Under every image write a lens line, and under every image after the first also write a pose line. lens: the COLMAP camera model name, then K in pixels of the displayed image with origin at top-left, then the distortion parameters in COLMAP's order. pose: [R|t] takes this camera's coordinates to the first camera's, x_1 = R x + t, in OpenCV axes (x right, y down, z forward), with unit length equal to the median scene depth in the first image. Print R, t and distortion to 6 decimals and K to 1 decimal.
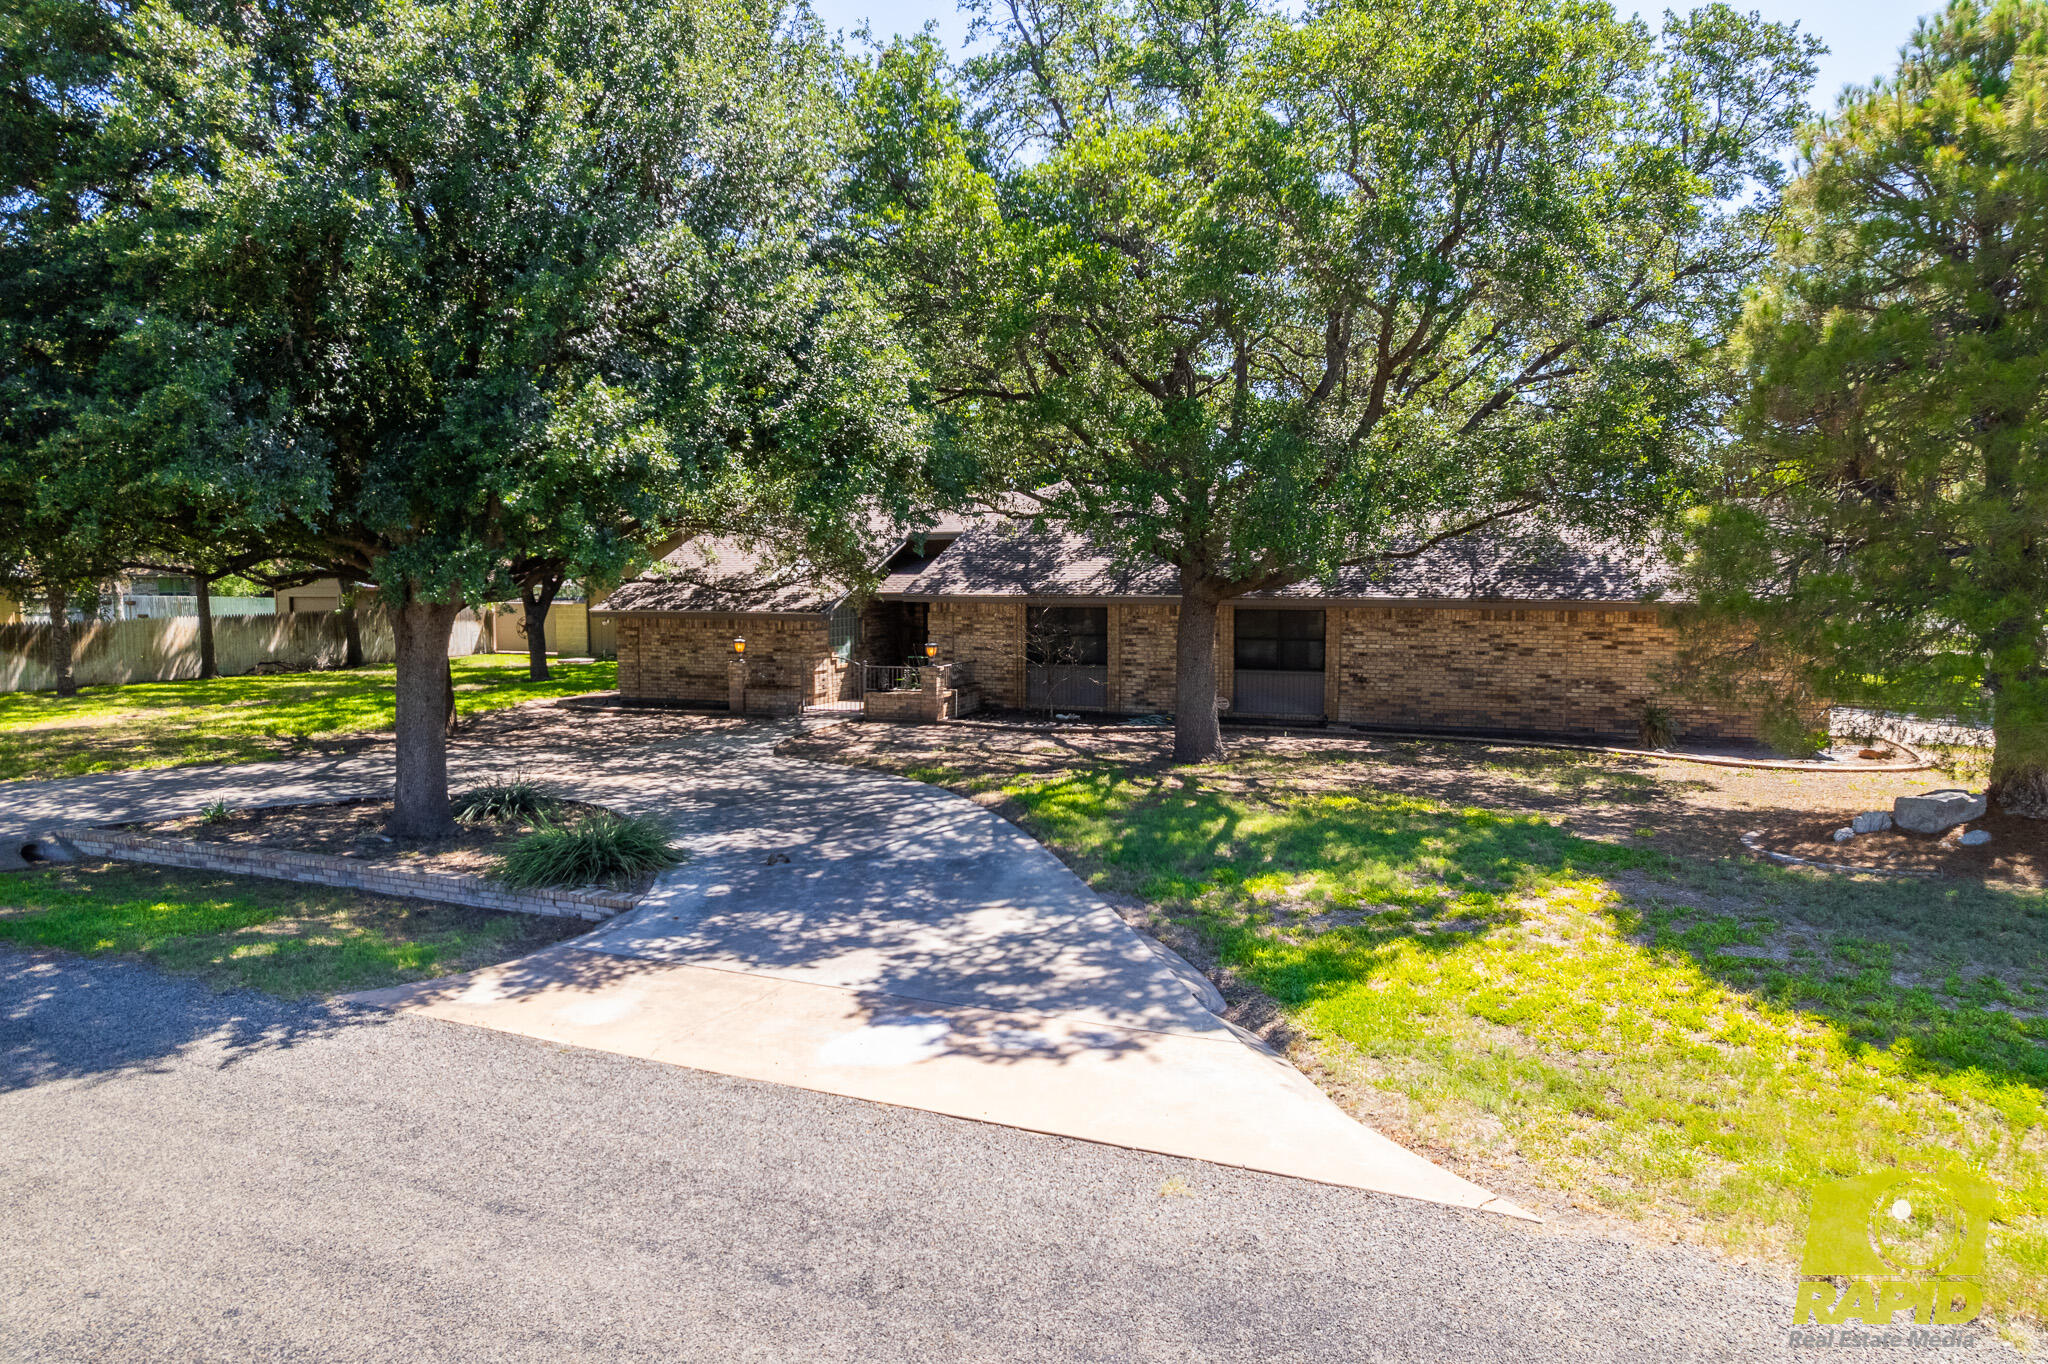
lens RADIAL K [[1317.1, 0, 1029.8], [0, 1317.1, 673.0], [0, 0, 1]] dist [-0.078870, 0.076784]
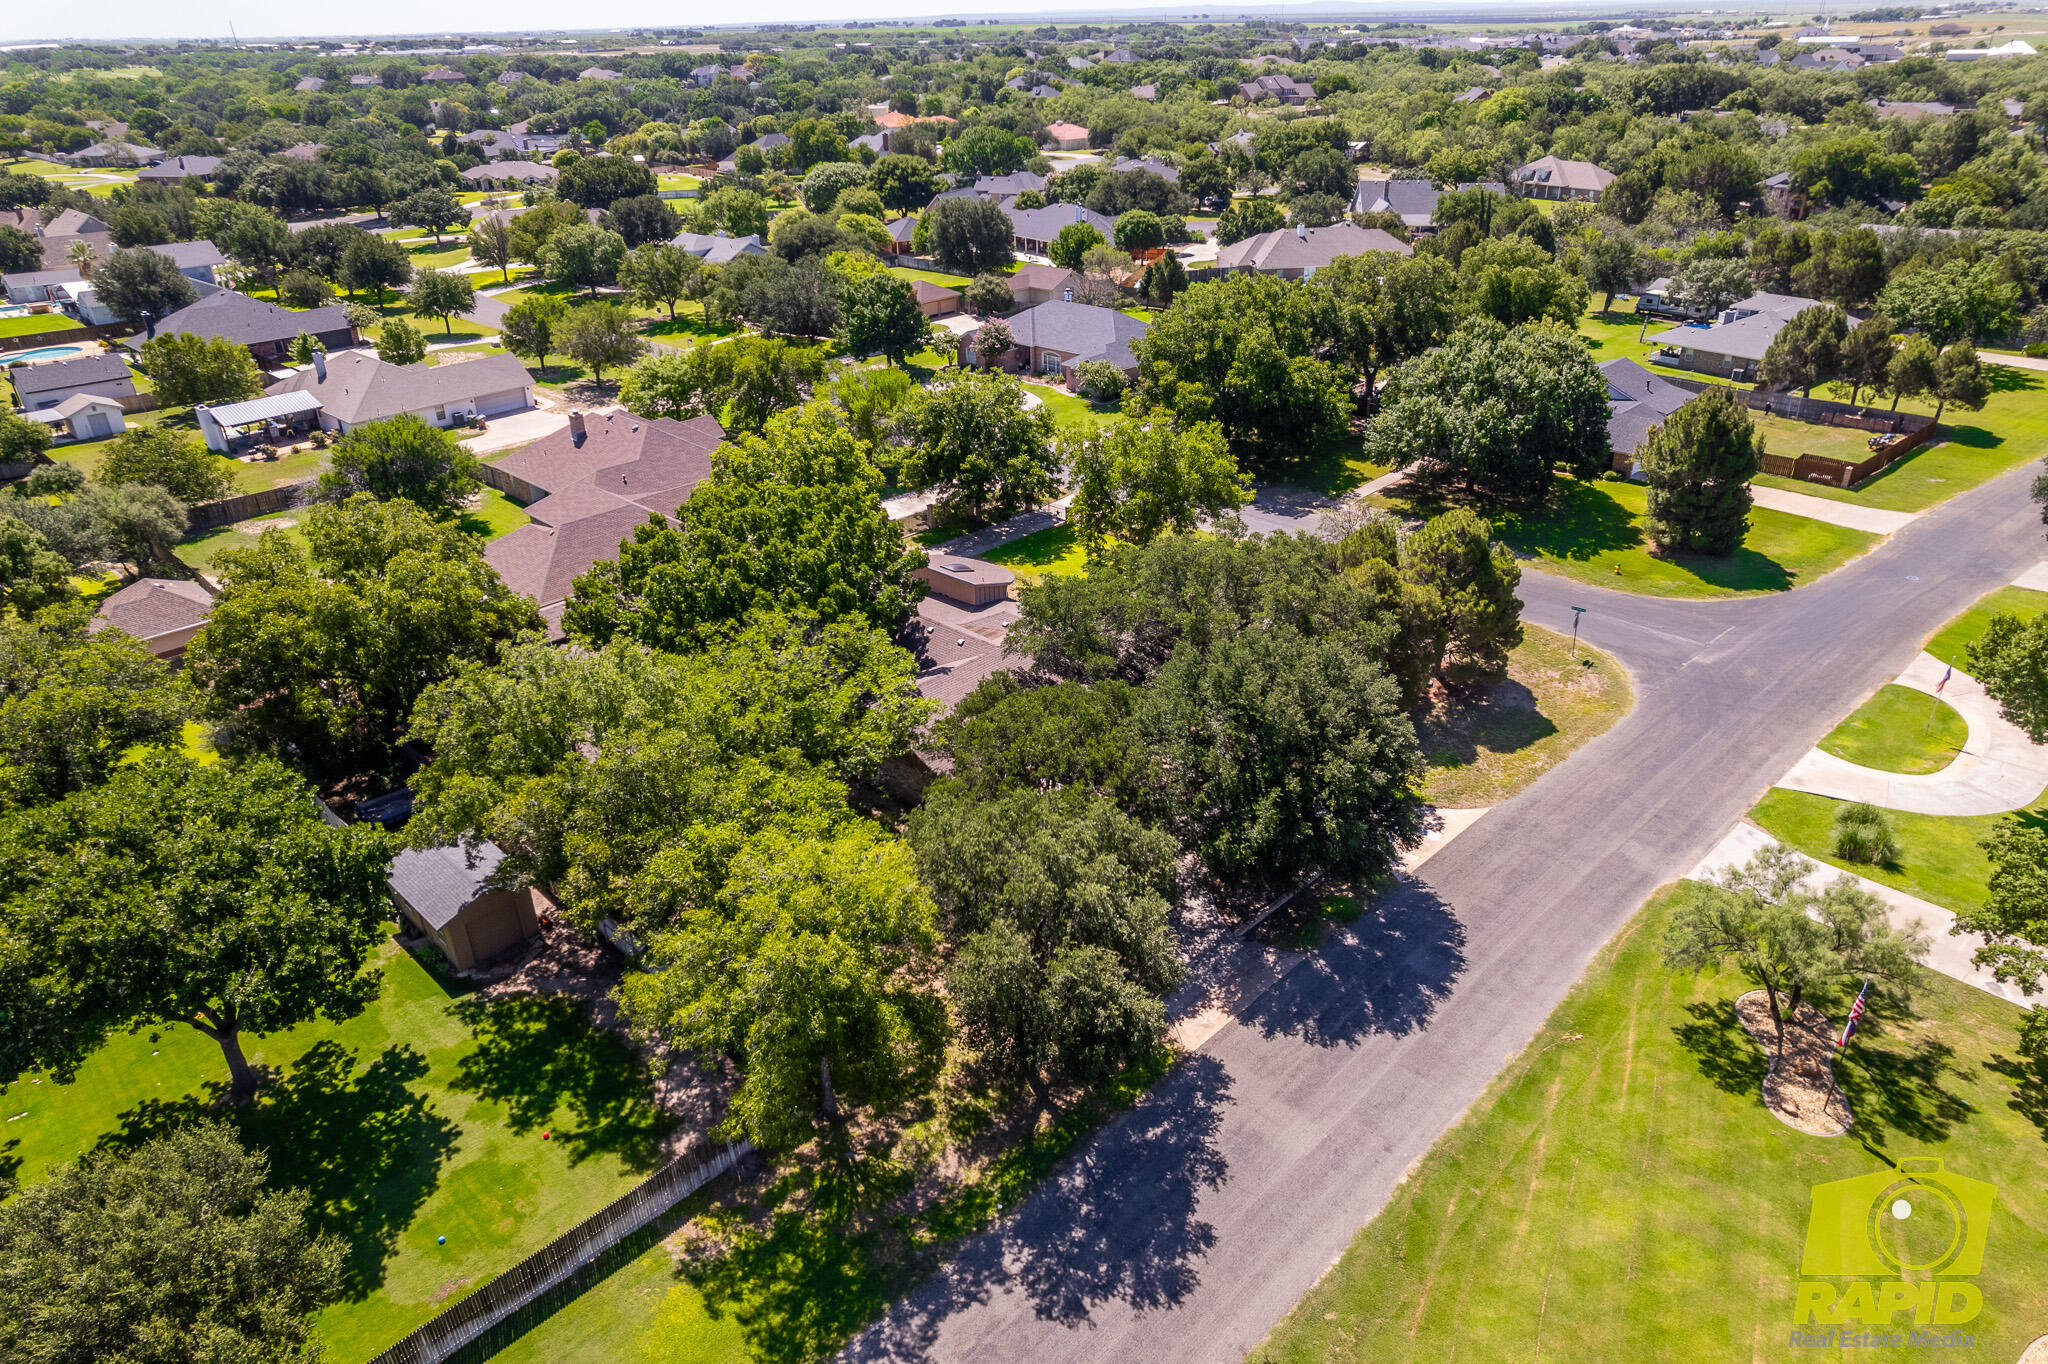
lens RADIAL K [[1317.1, 0, 1029.8], [0, 1317.1, 673.0], [0, 0, 1]] dist [-0.078870, 0.076784]
pose [[0.378331, -0.416000, 0.826927, -5.372634], [0.075701, 0.904241, 0.420260, -3.051269], [-0.922570, -0.096398, 0.373594, 0.405111]]
